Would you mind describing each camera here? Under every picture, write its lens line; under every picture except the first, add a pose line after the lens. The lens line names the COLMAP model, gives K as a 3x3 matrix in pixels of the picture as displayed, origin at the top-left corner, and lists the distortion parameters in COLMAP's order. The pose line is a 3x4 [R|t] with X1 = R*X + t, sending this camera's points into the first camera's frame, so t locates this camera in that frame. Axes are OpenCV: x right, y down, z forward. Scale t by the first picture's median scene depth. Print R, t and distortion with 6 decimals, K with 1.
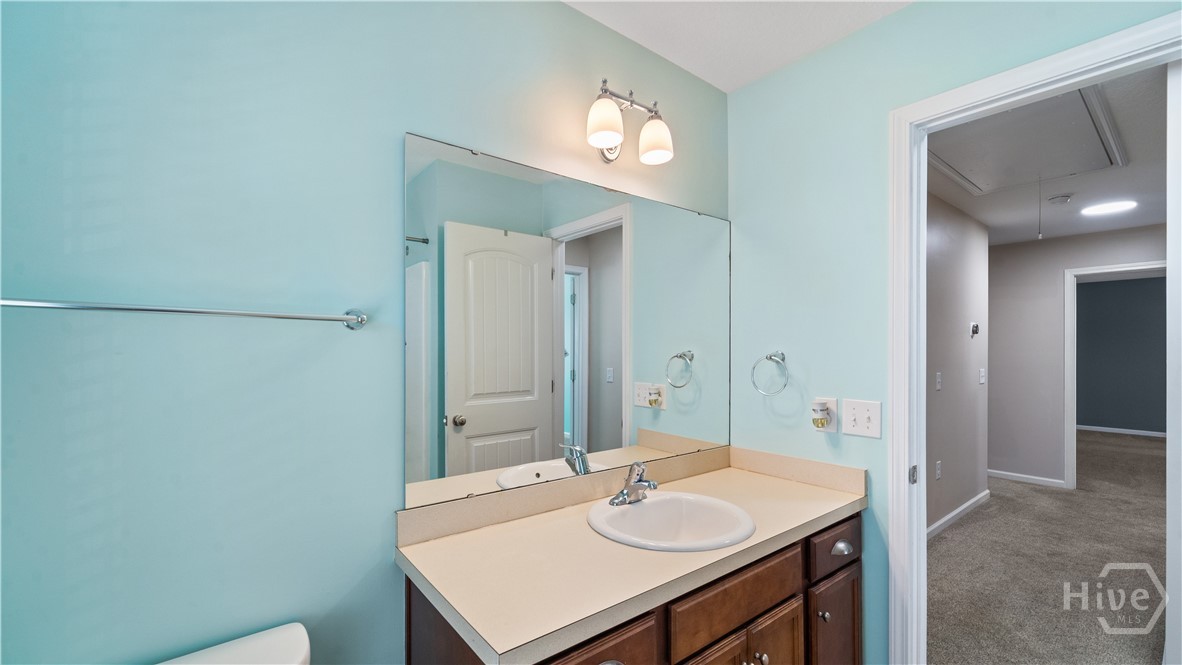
lens RADIAL K [[477.4, 0, 586.6], [0, 477.4, 341.0], [0, 0, 1]] dist [-0.000532, 0.000141]
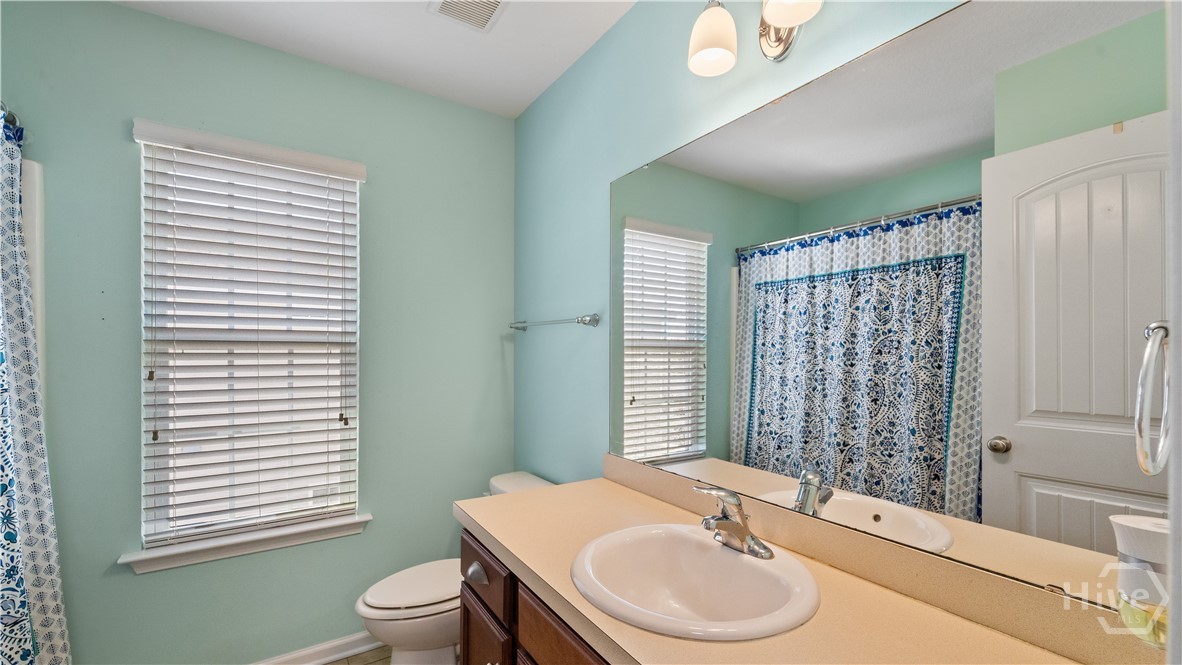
lens RADIAL K [[477.4, 0, 587.6], [0, 477.4, 342.0], [0, 0, 1]] dist [-0.000532, 0.000141]
pose [[-0.092276, -0.016708, -0.995593, 0.576587], [0.002858, 0.999851, -0.017045, 0.041925], [0.995729, -0.004418, -0.092215, 0.623751]]
